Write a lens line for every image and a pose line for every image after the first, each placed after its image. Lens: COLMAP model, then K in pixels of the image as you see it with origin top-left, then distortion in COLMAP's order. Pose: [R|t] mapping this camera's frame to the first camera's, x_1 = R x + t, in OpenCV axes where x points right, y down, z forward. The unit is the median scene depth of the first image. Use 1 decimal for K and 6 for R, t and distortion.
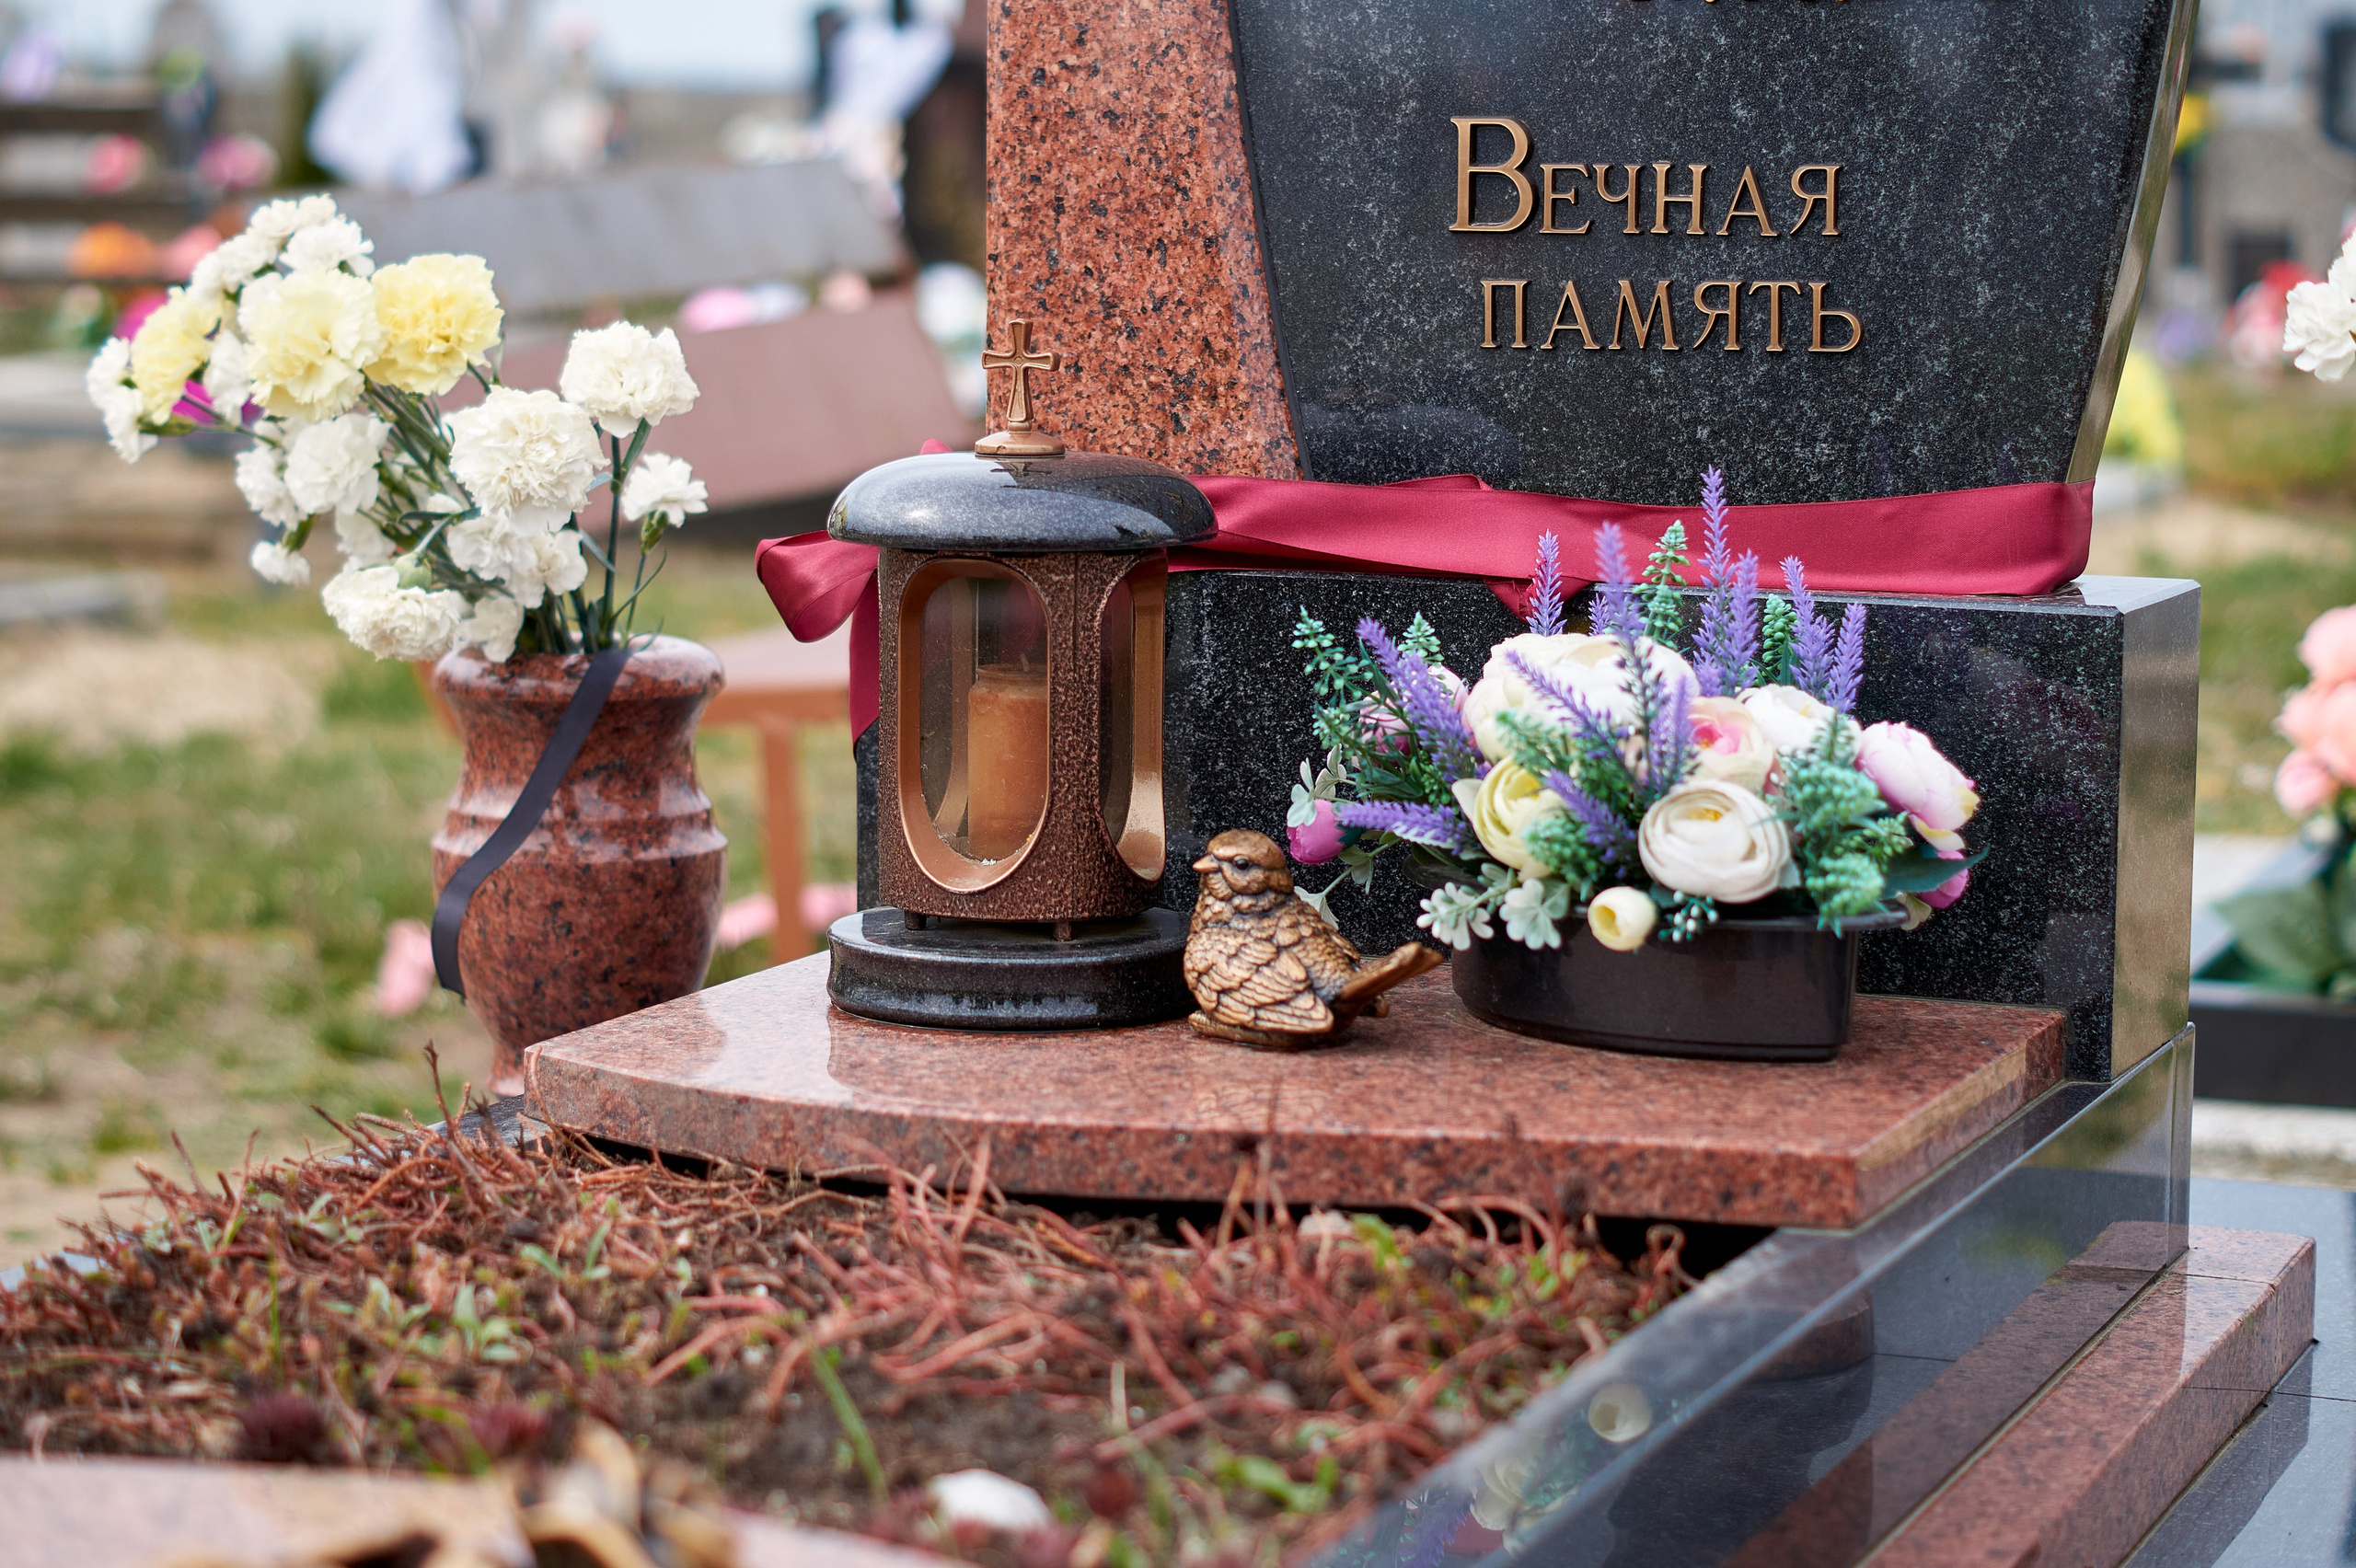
lens RADIAL K [[5016.0, 0, 1178.0], [0, 5016.0, 784.0], [0, 0, 1]] dist [-0.015428, -0.254589]
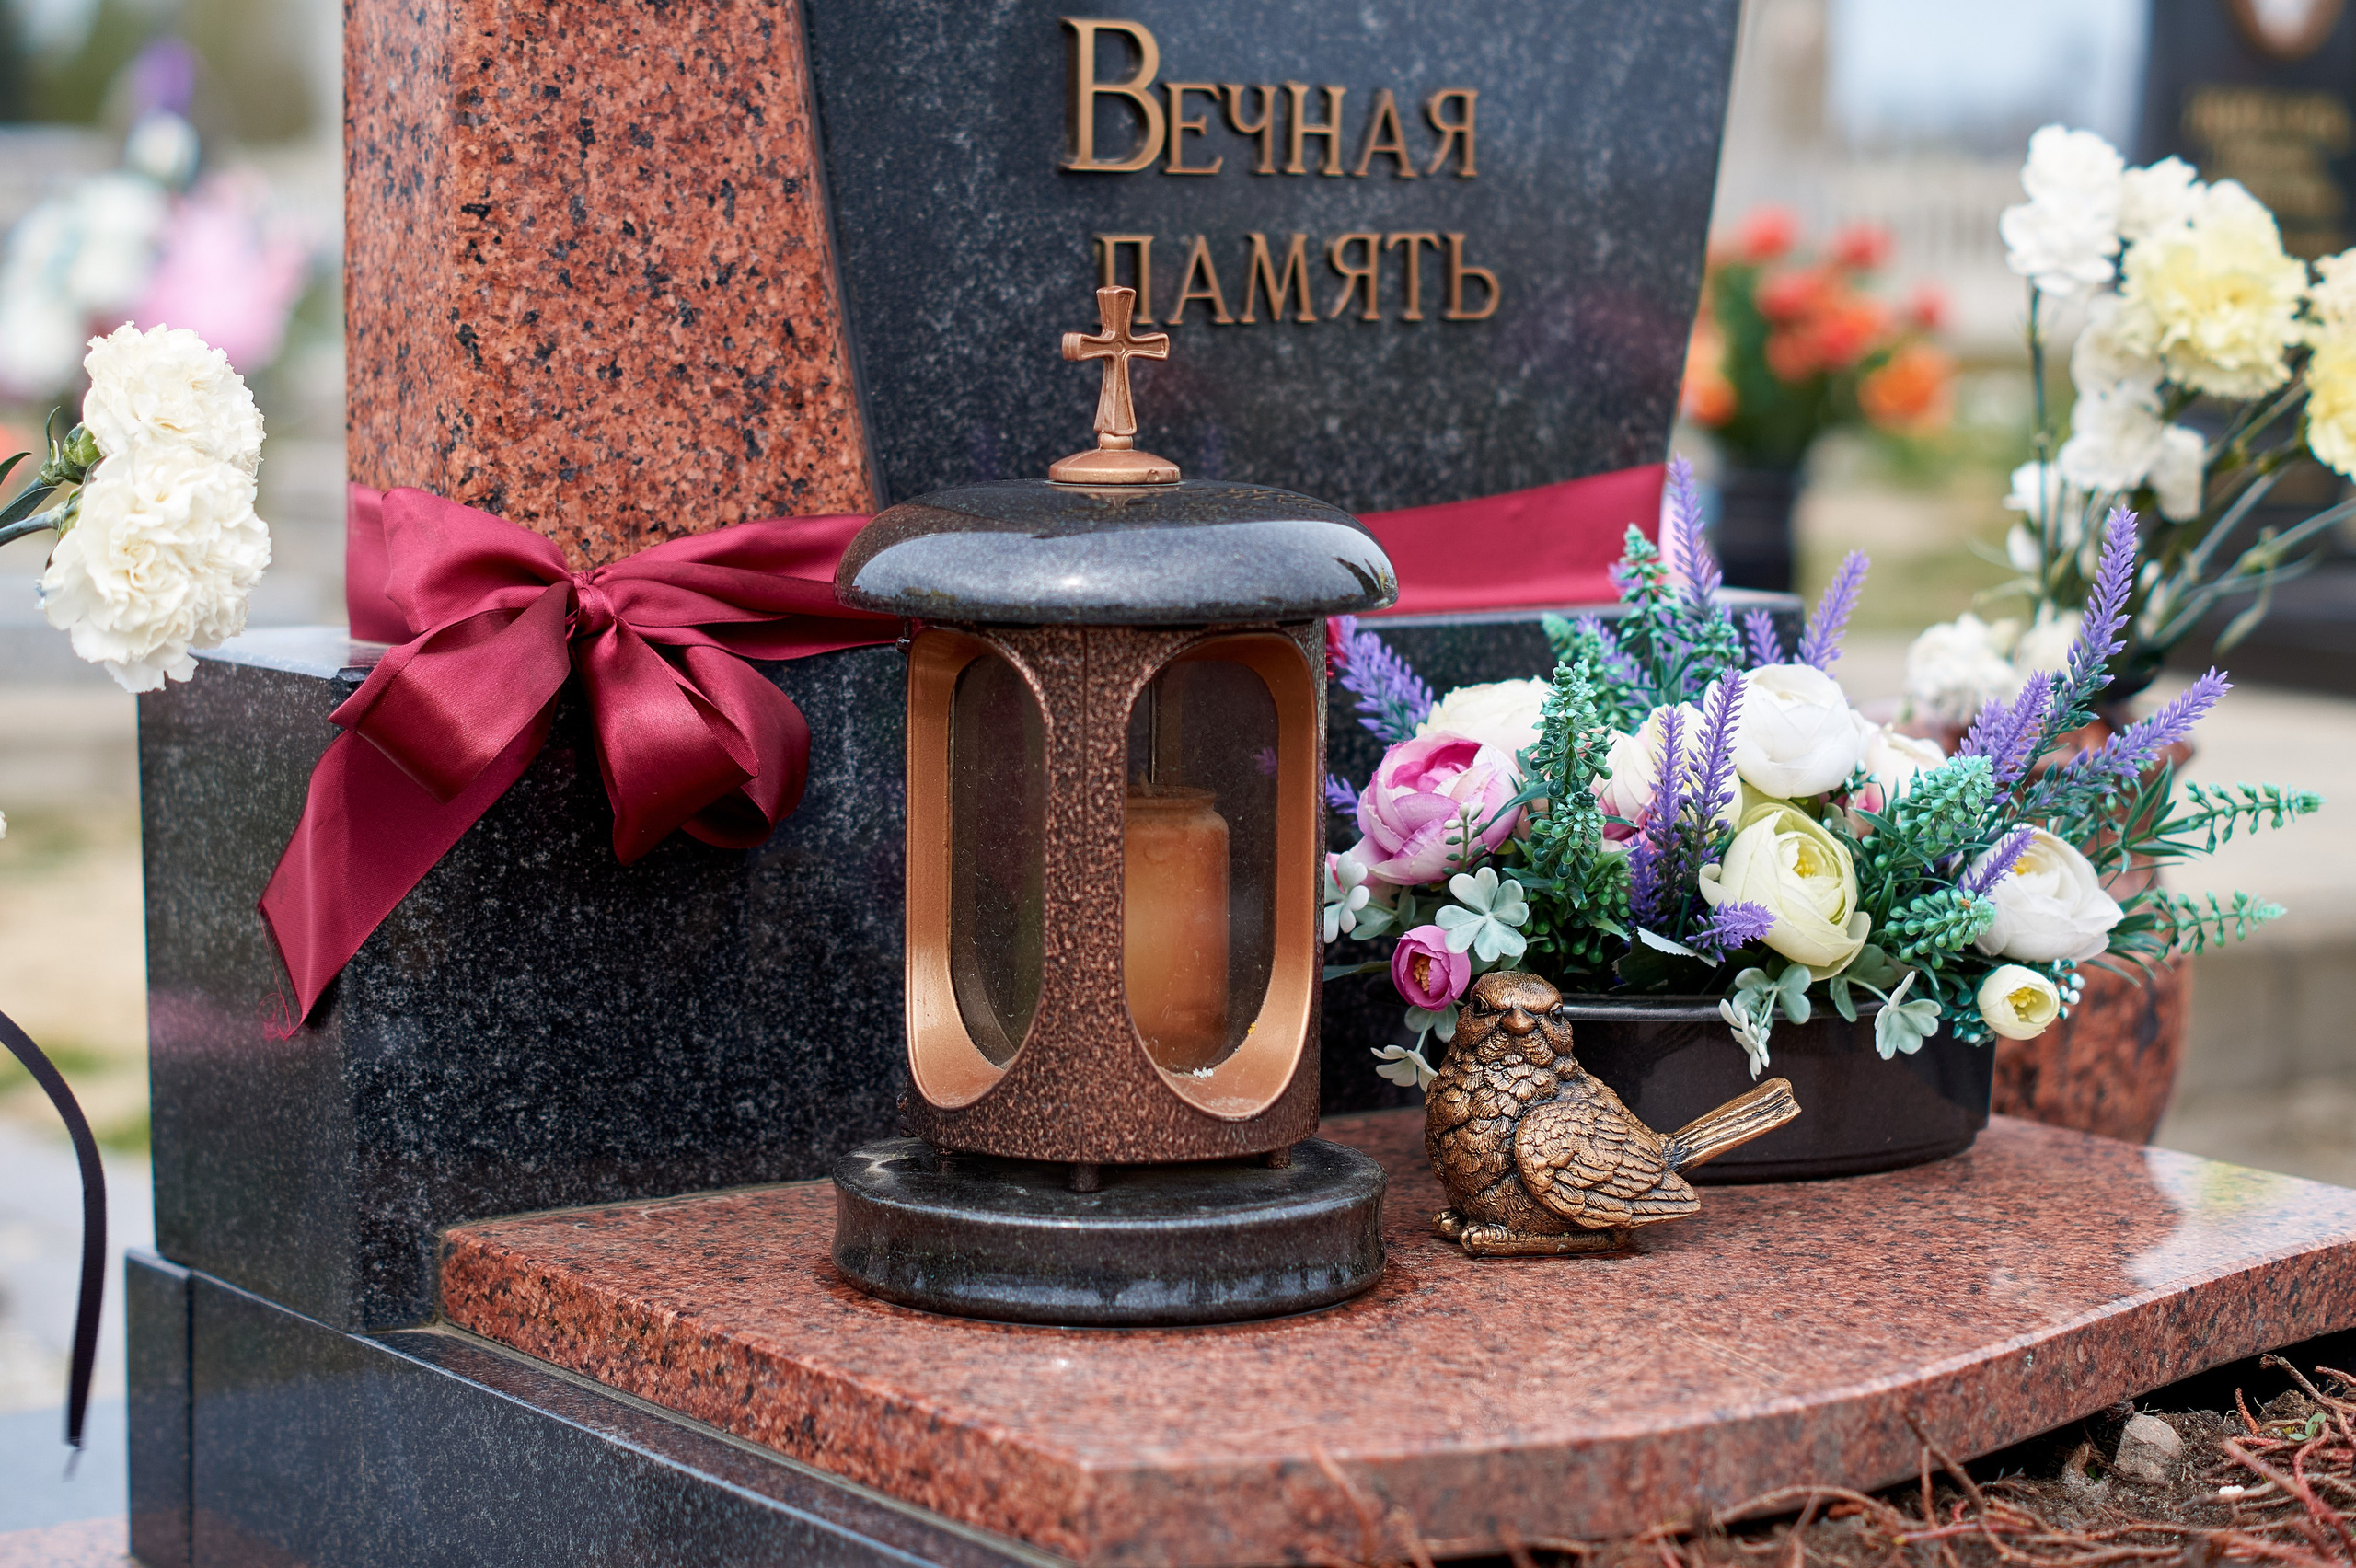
lens RADIAL K [[5016.0, 0, 1178.0], [0, 5016.0, 784.0], [0, 0, 1]] dist [-0.015428, -0.254589]
pose [[0.513971, -0.096177, 0.852399, -0.572723], [0.104757, 0.993294, 0.048909, -0.053098], [-0.851387, 0.064157, 0.520600, 0.590577]]
